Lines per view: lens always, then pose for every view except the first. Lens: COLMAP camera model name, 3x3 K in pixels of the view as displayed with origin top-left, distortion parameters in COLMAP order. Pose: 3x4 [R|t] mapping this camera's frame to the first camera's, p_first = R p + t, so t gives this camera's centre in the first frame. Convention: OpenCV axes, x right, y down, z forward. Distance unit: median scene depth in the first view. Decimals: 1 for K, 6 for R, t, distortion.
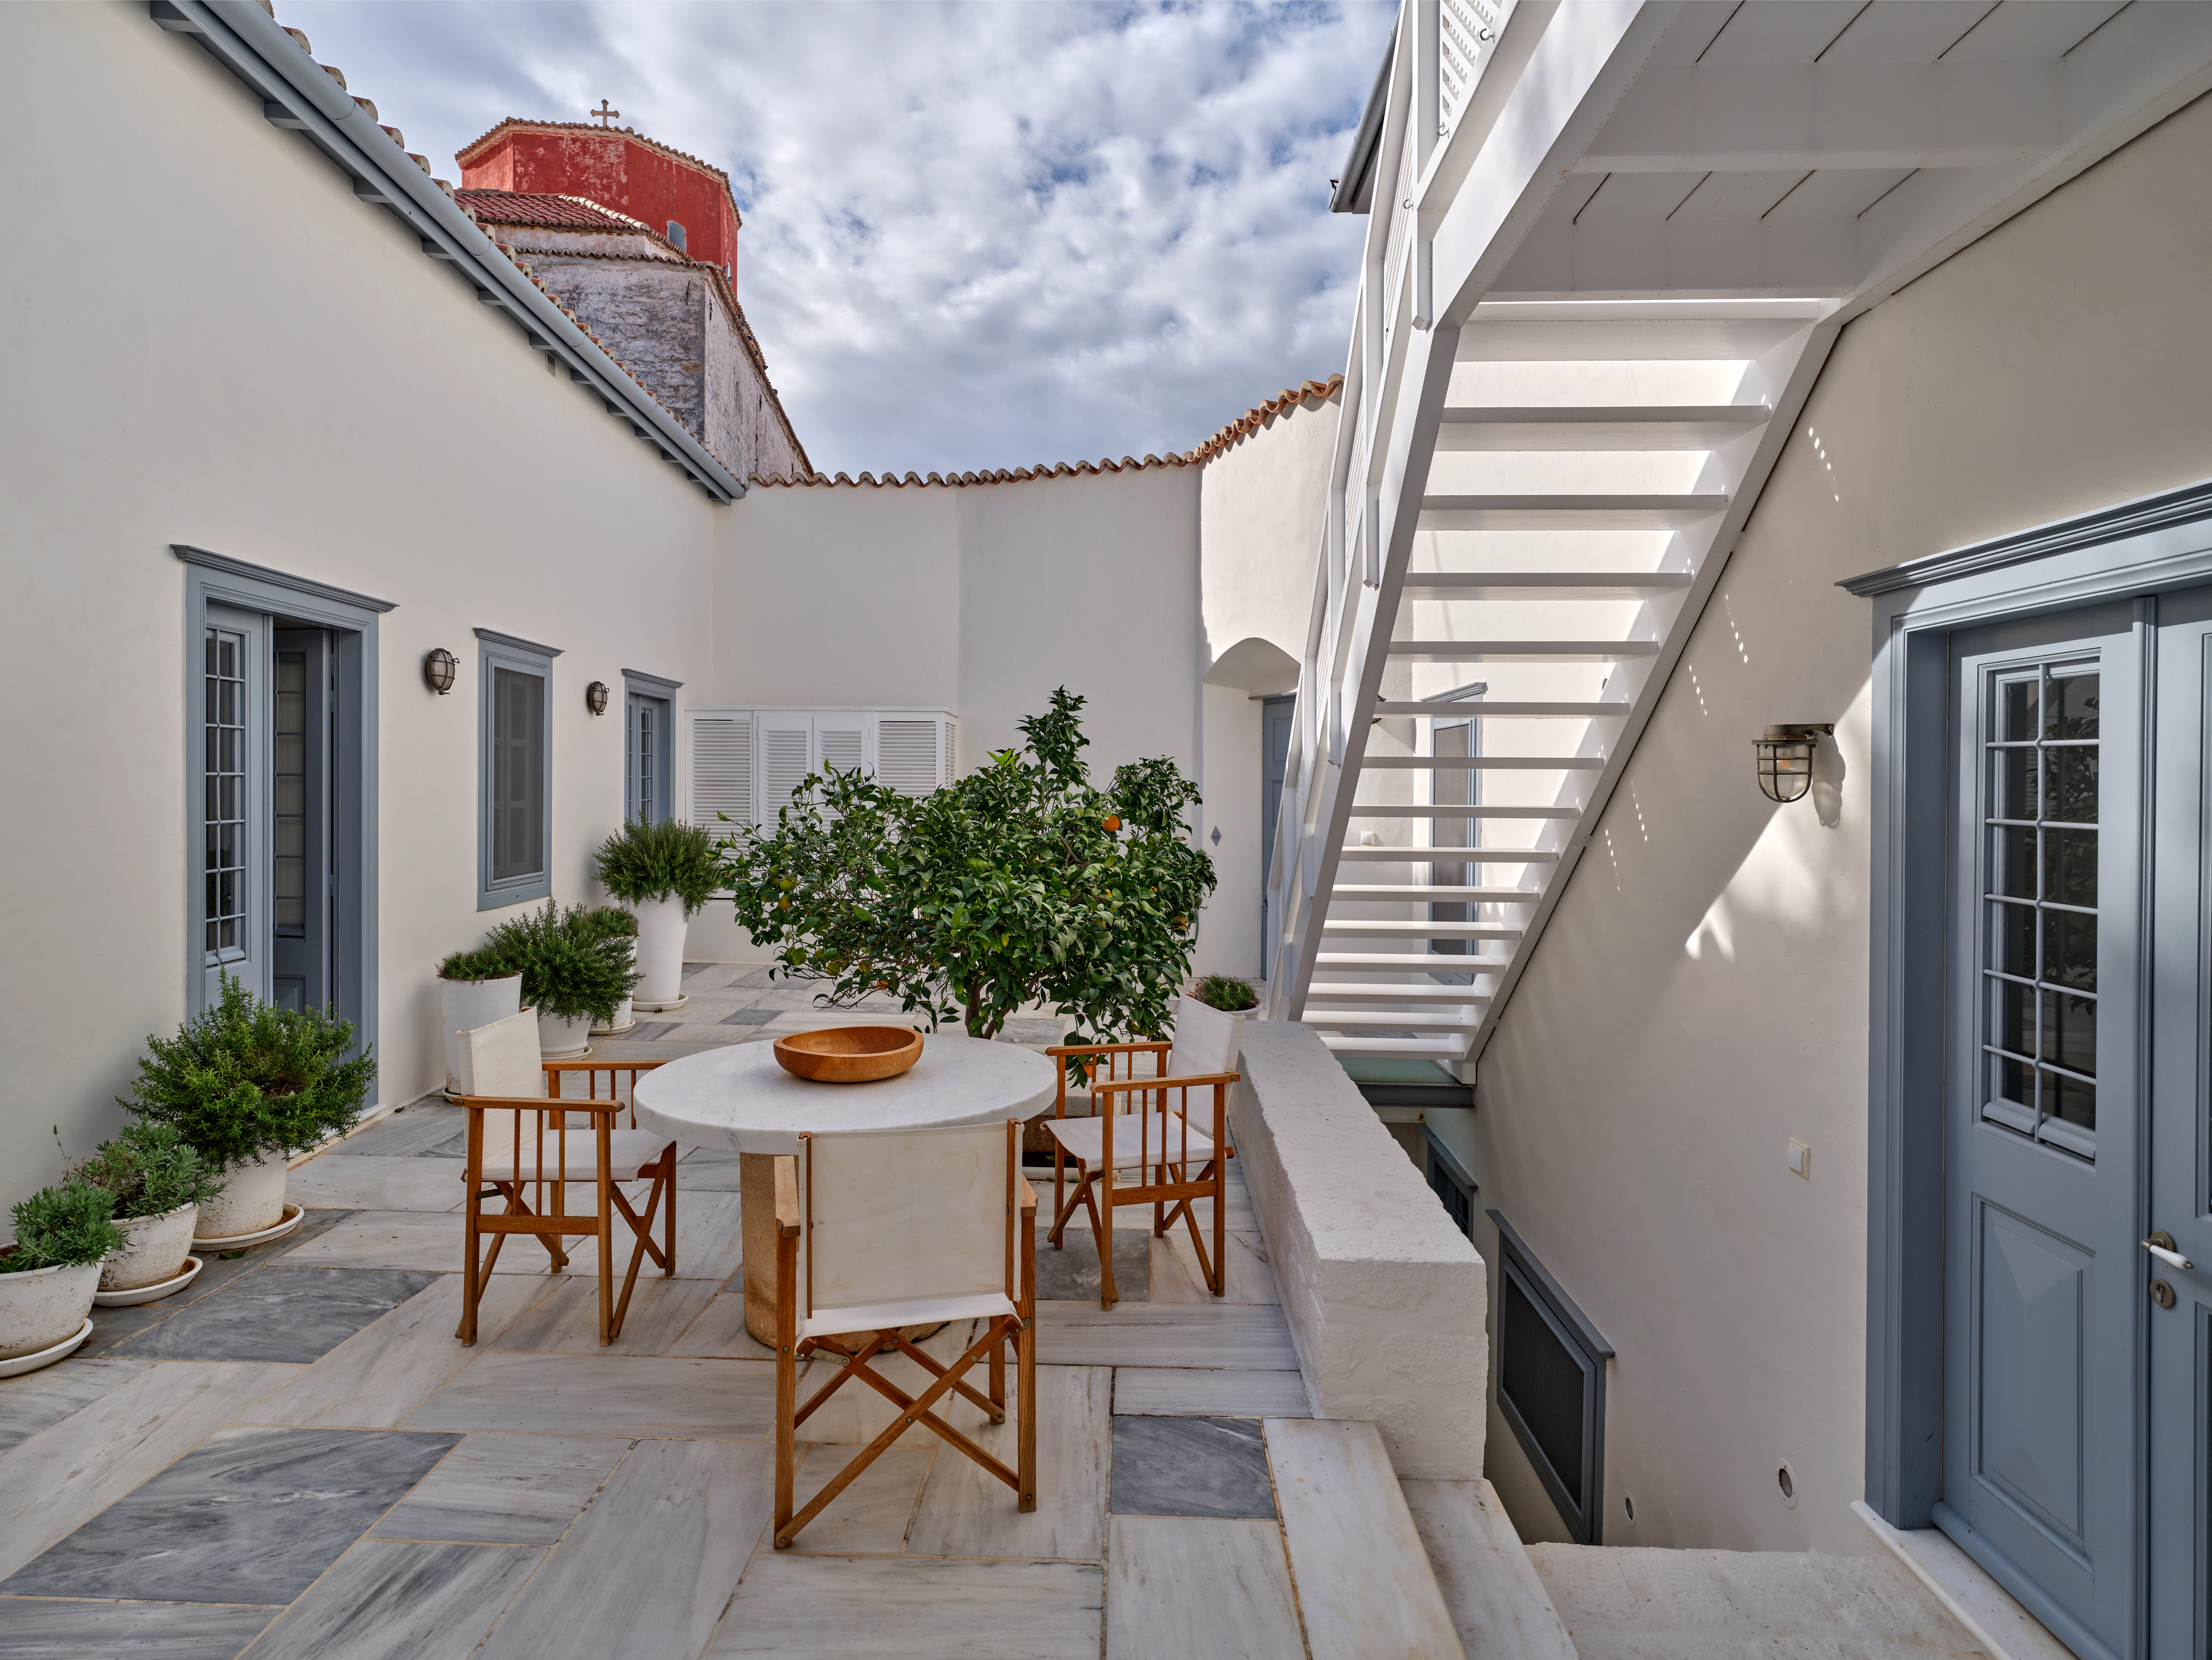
lens RADIAL K [[1186.2, 0, 1105.8], [0, 1186.2, 819.0], [0, 0, 1]] dist [-0.001006, -0.000155]
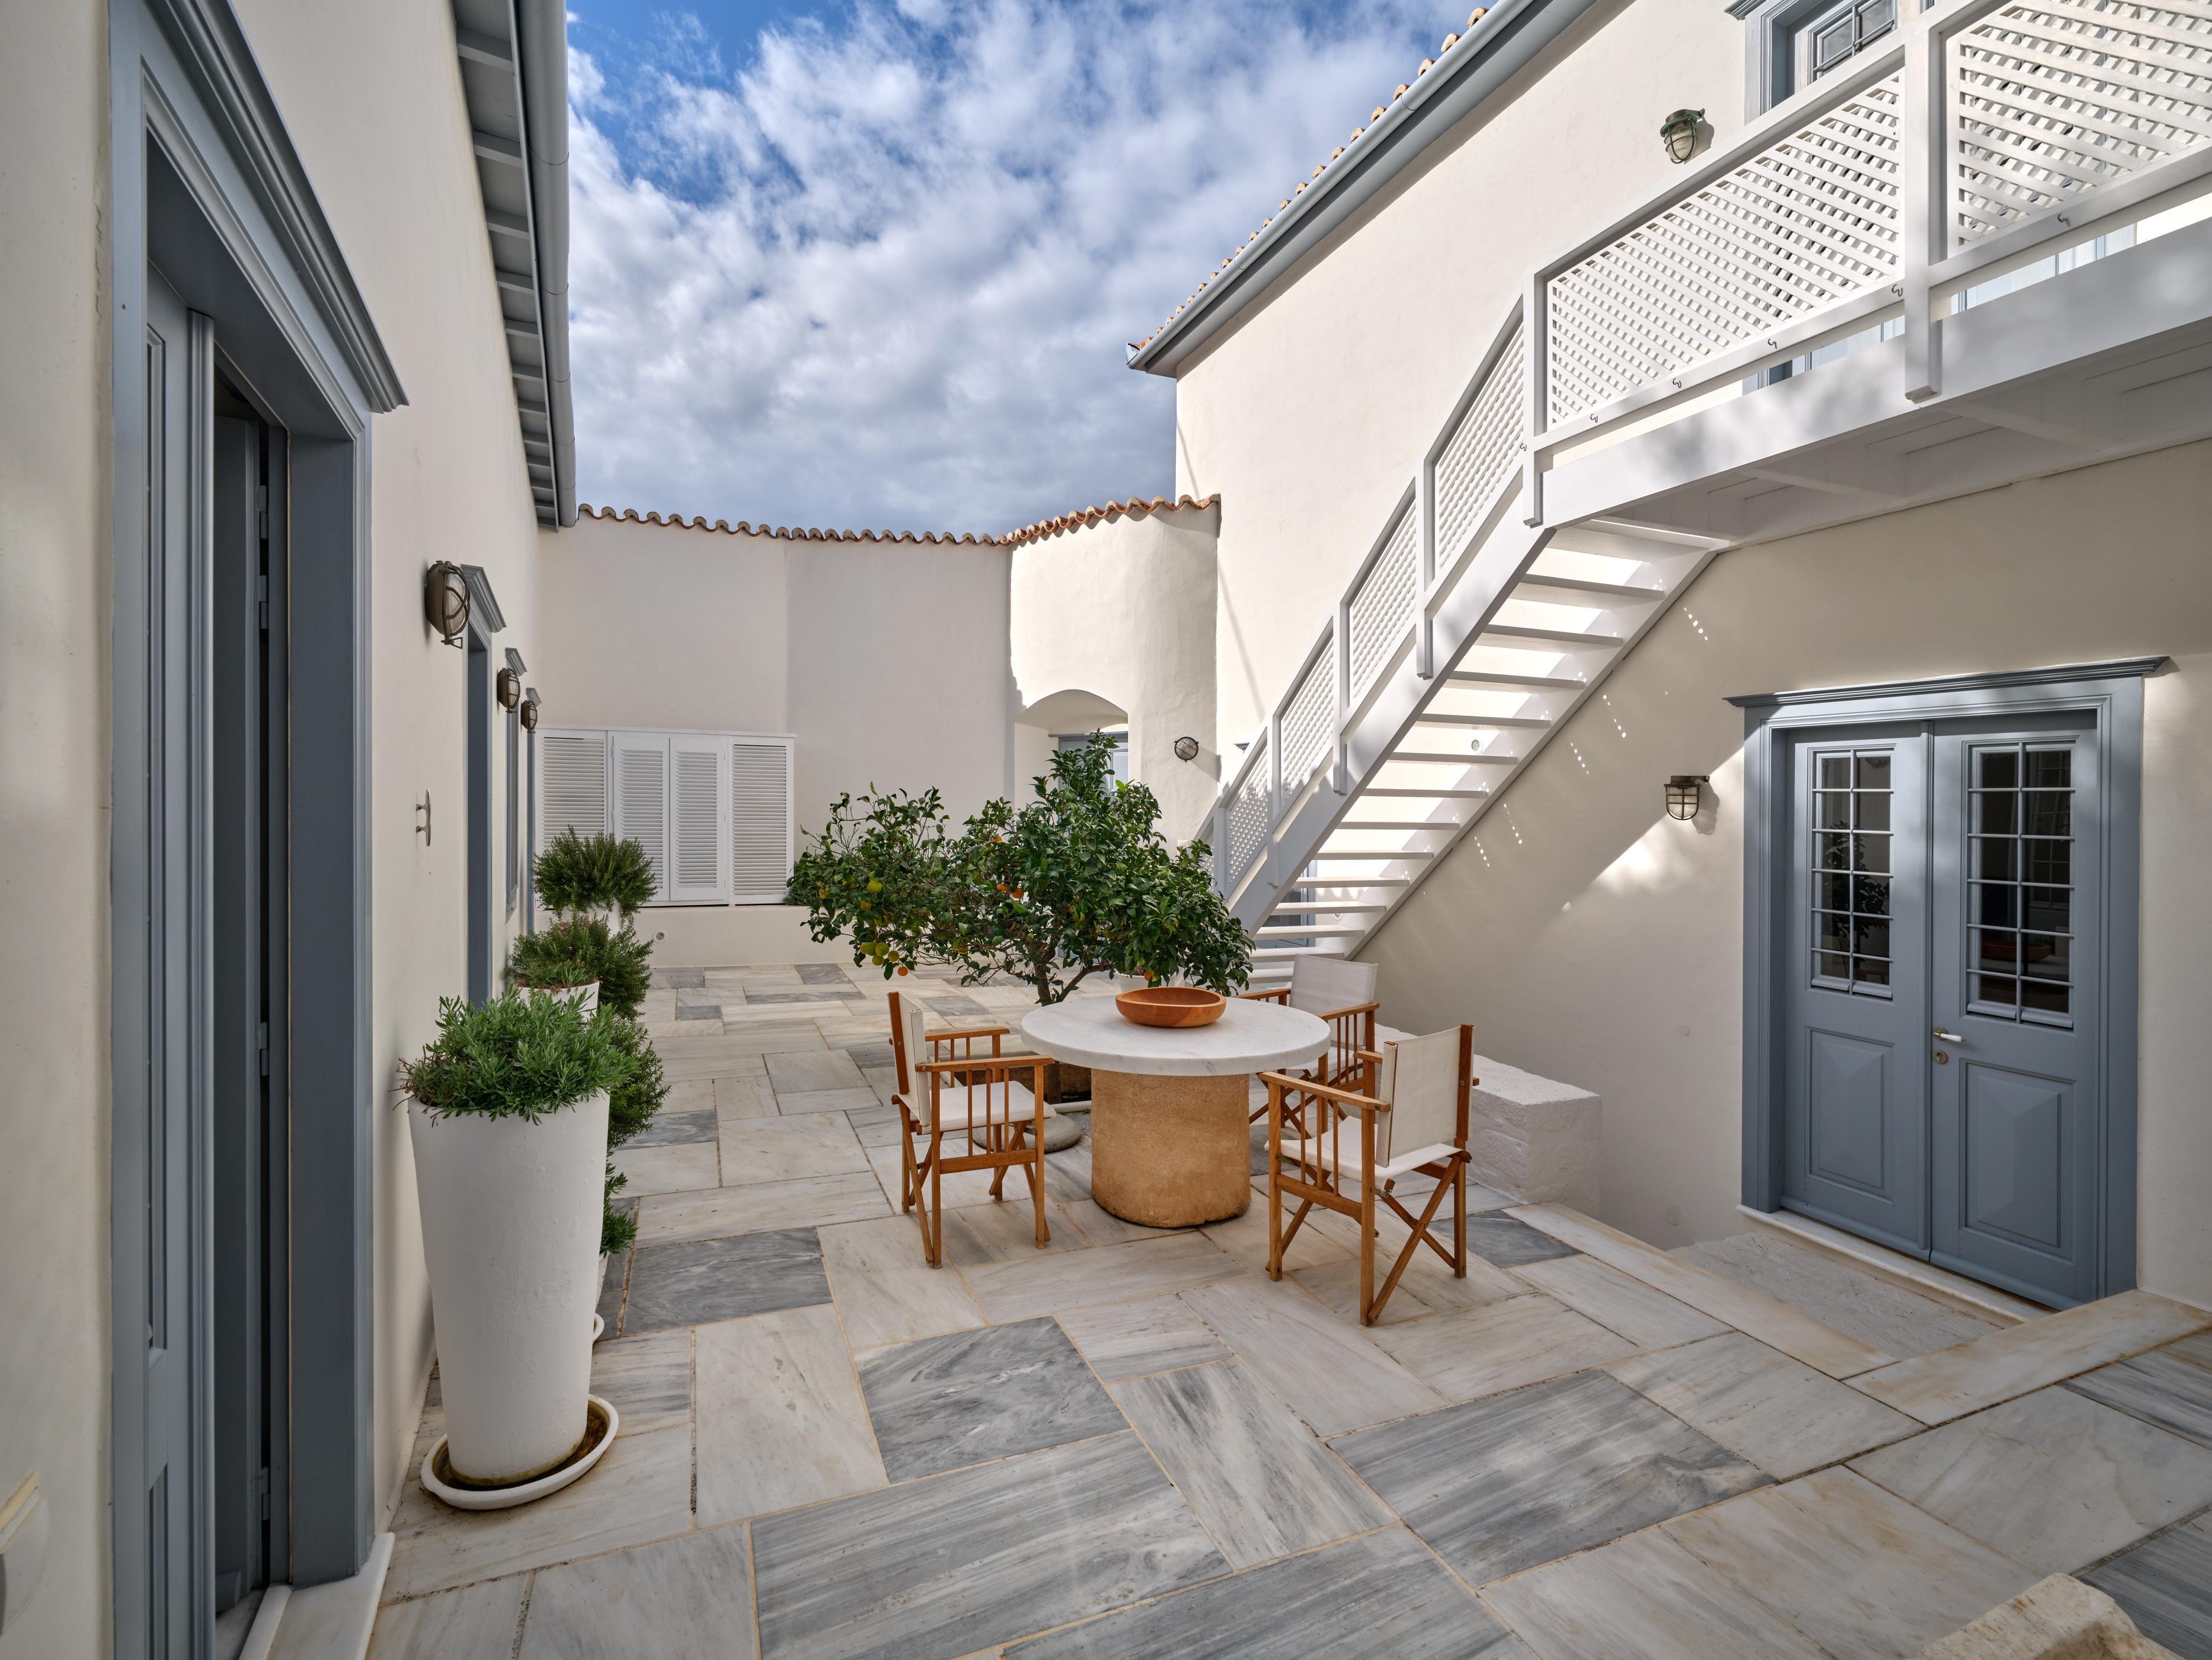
lens RADIAL K [[1004.7, 0, 1106.0], [0, 1004.7, 830.0], [0, 0, 1]] dist [-0.000912, 0.001744]
pose [[0.912760, -0.003111, 0.408483, -0.909940], [0.003641, 0.999993, -0.000519, -0.001841], [-0.408479, 0.001961, 0.912766, -0.009063]]
